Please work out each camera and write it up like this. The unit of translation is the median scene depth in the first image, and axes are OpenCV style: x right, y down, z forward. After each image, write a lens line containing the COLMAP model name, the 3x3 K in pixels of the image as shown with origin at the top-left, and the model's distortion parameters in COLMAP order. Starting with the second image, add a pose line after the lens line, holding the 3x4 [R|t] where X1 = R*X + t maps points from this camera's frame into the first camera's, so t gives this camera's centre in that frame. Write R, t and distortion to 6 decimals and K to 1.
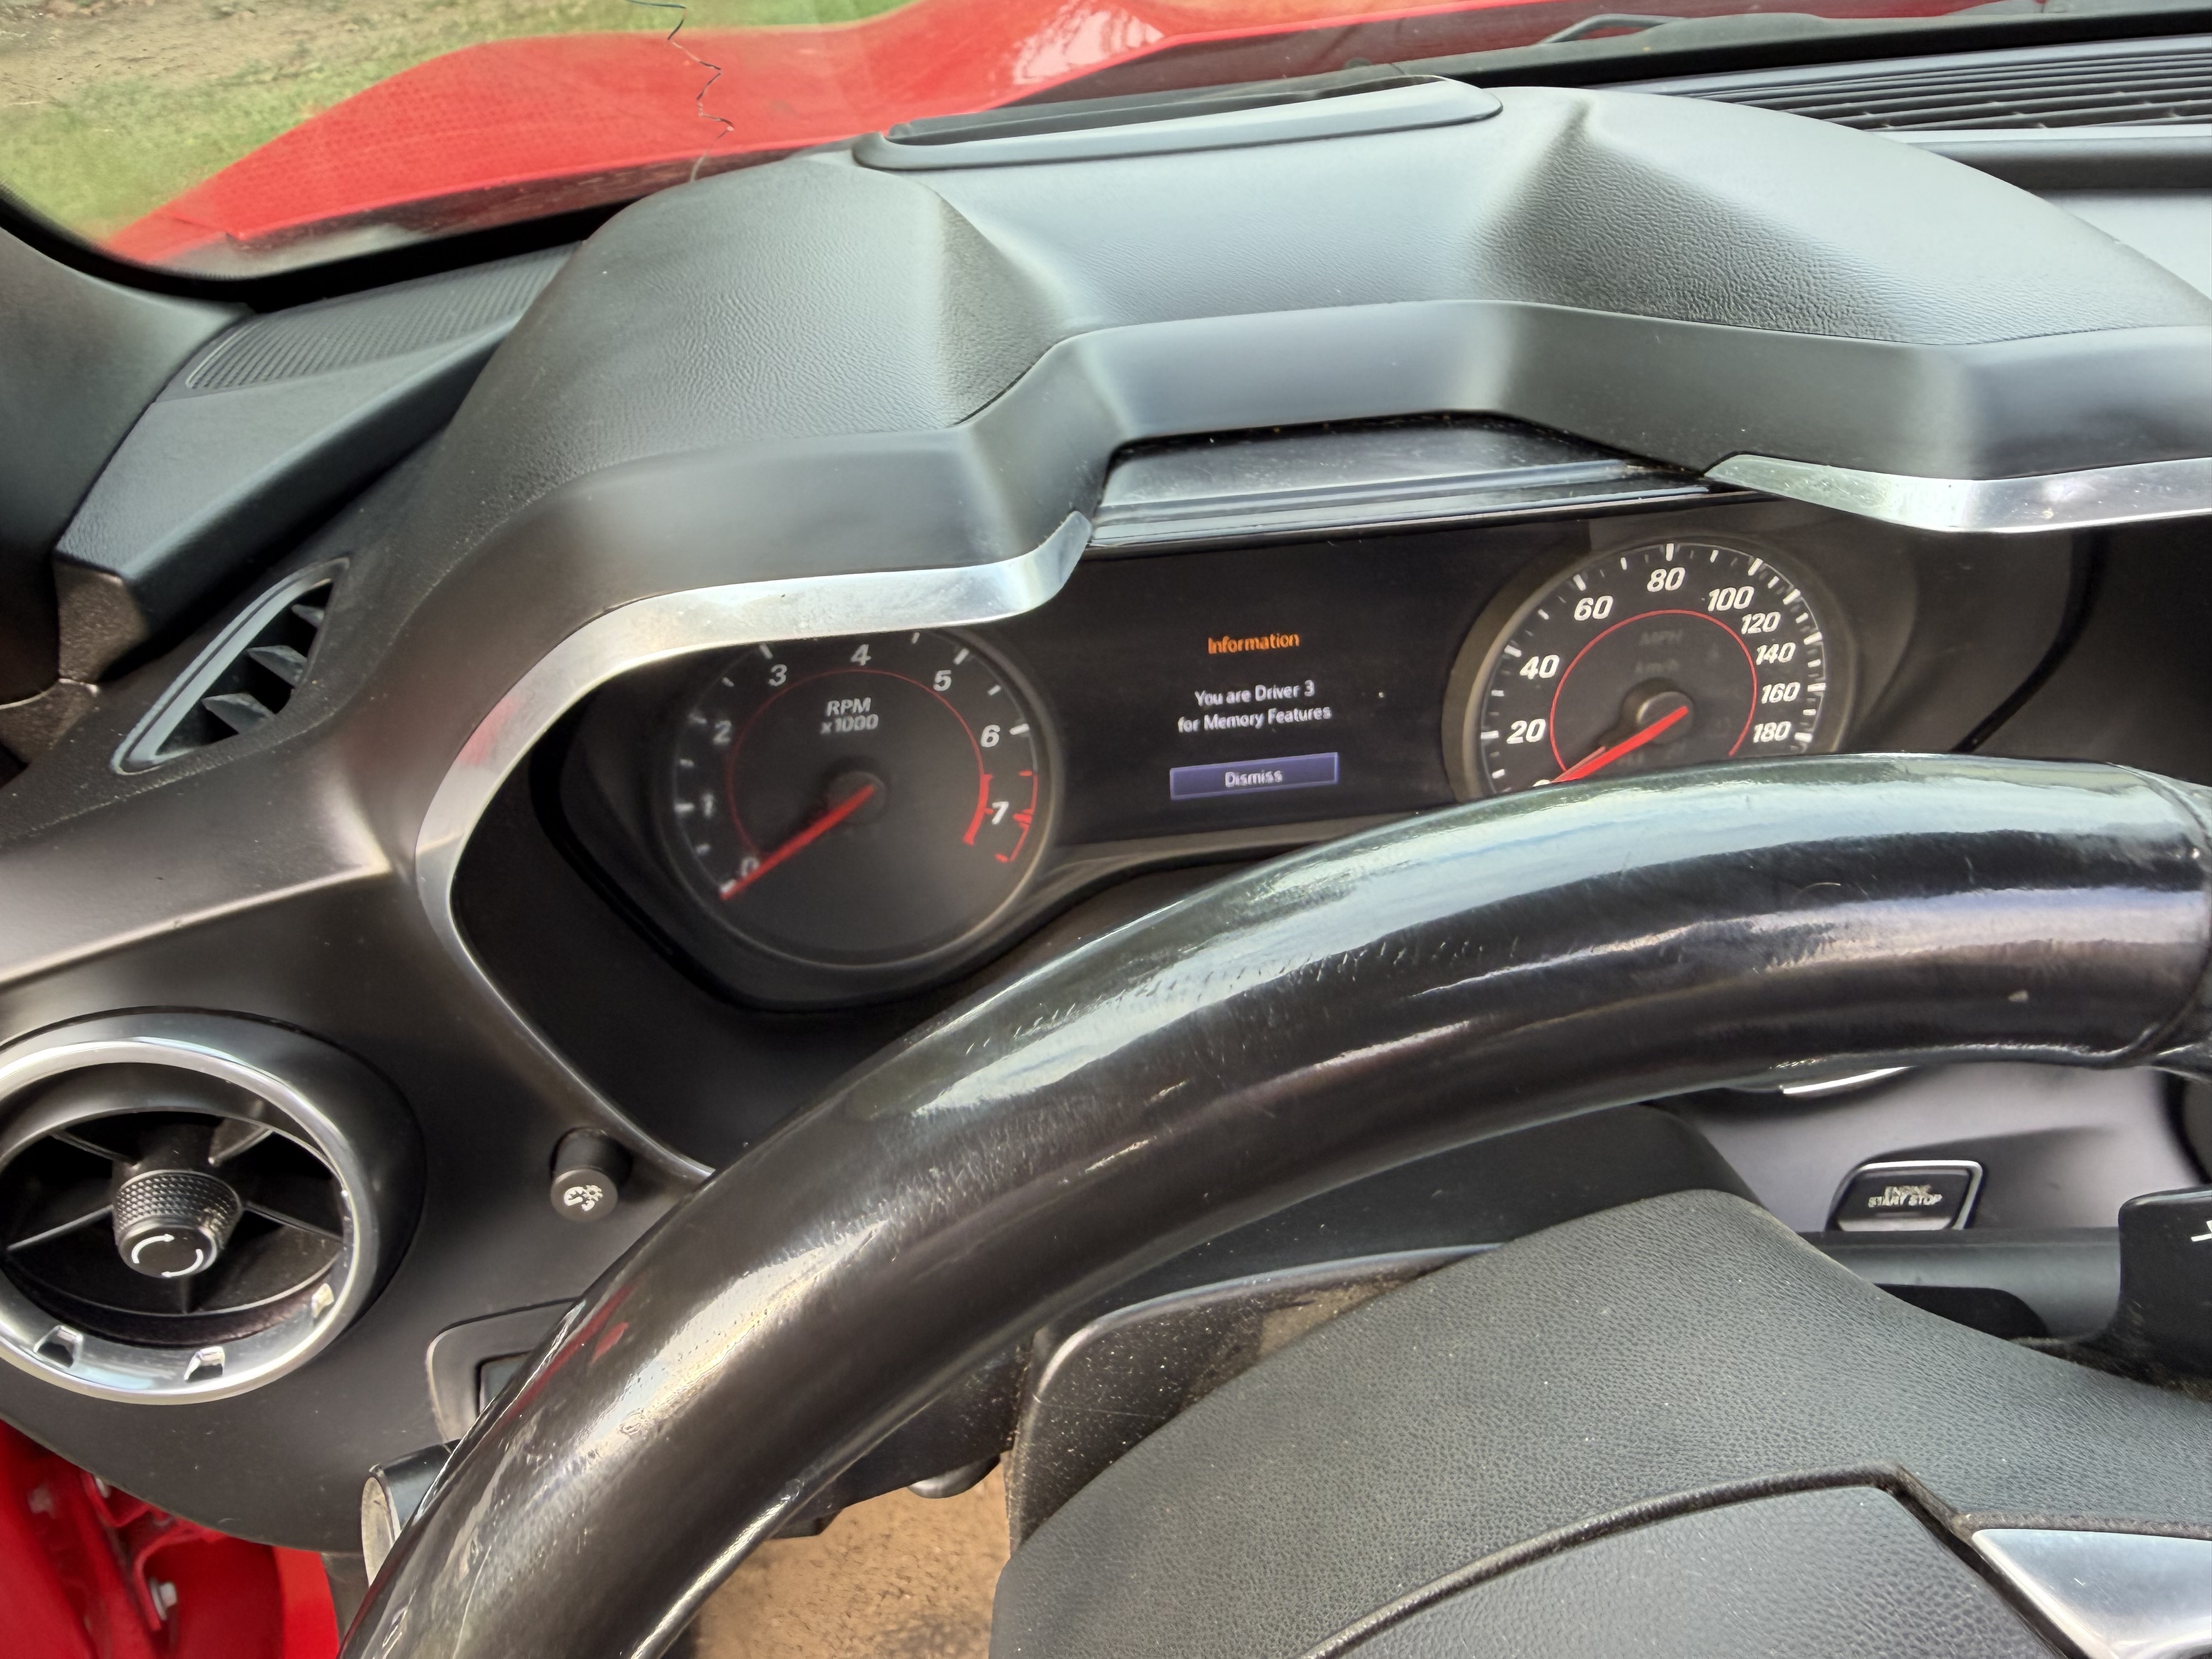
lens RADIAL K [[1677.6, 0, 1106.0], [0, 1677.6, 829.5], [0, 0, 1]] dist [0.034820, -0.128759]
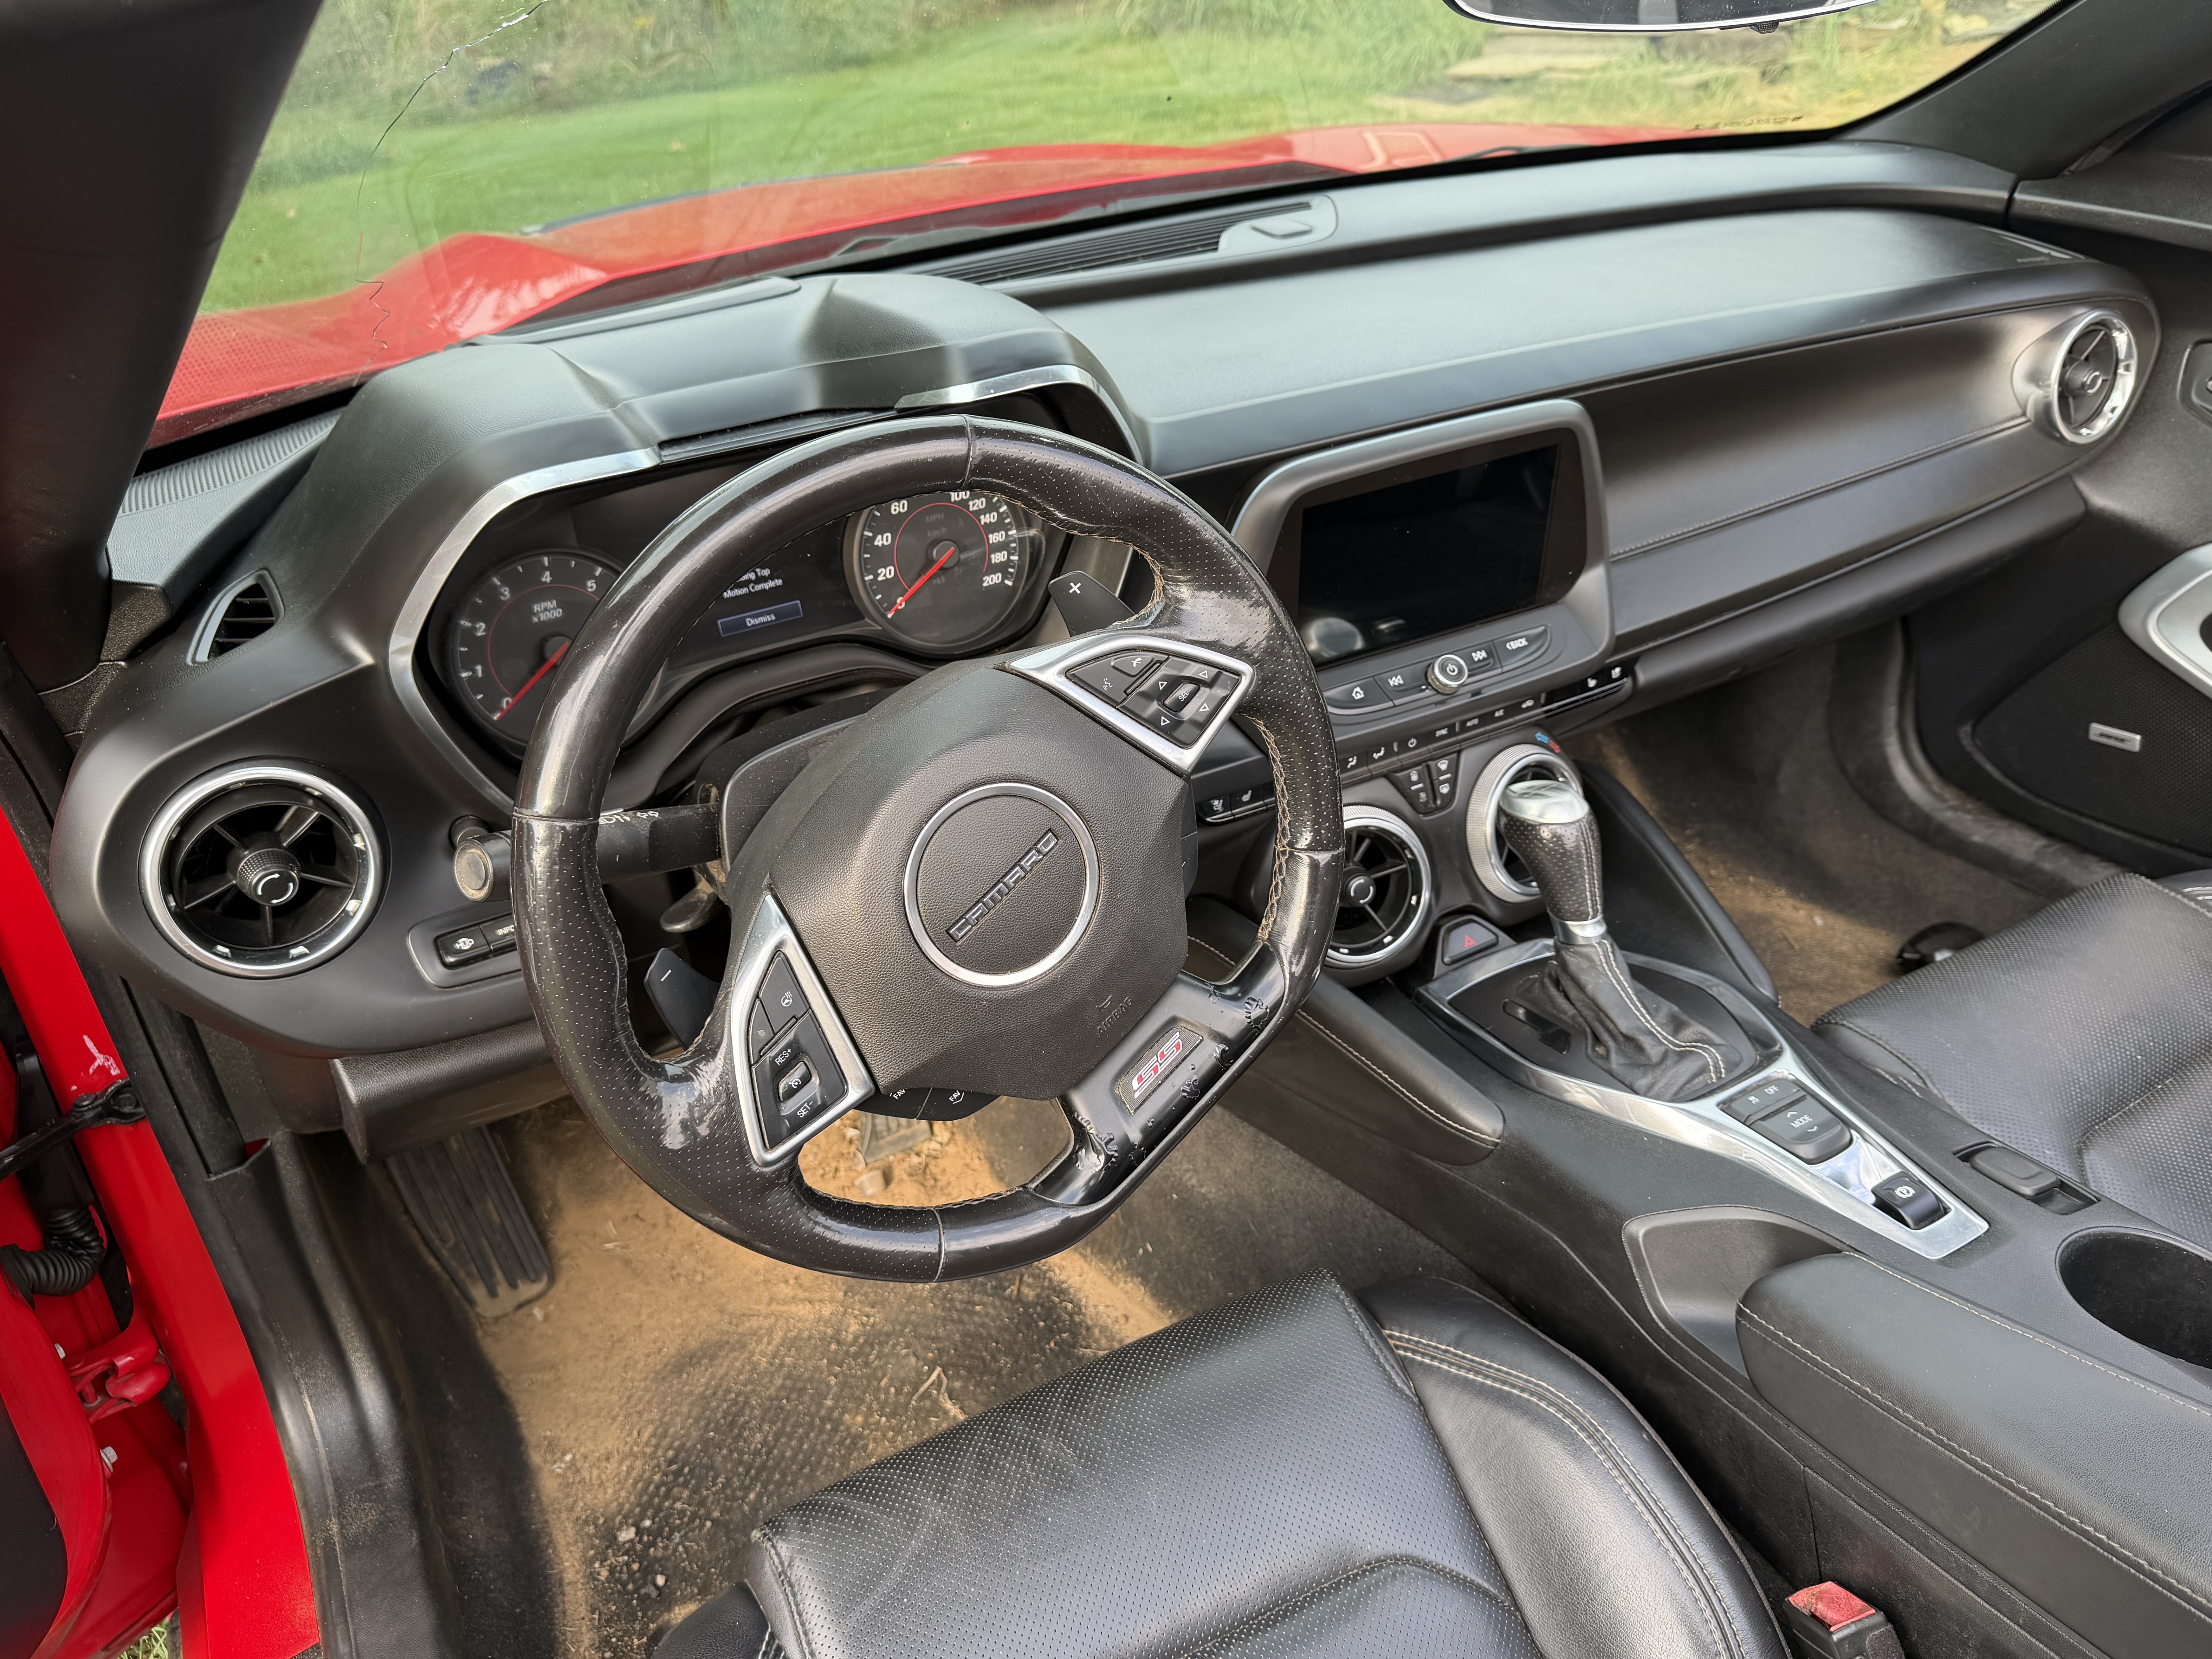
lens RADIAL K [[1491.4, 0, 1177.1], [0, 1491.4, 831.9], [0, 0, 1]] dist [0.054775, -0.128506]
pose [[0.914428, -0.222856, 0.337871, -0.122028], [0.246852, 0.968613, -0.029204, 0.406045], [-0.320758, 0.110109, 0.940739, -0.853283]]
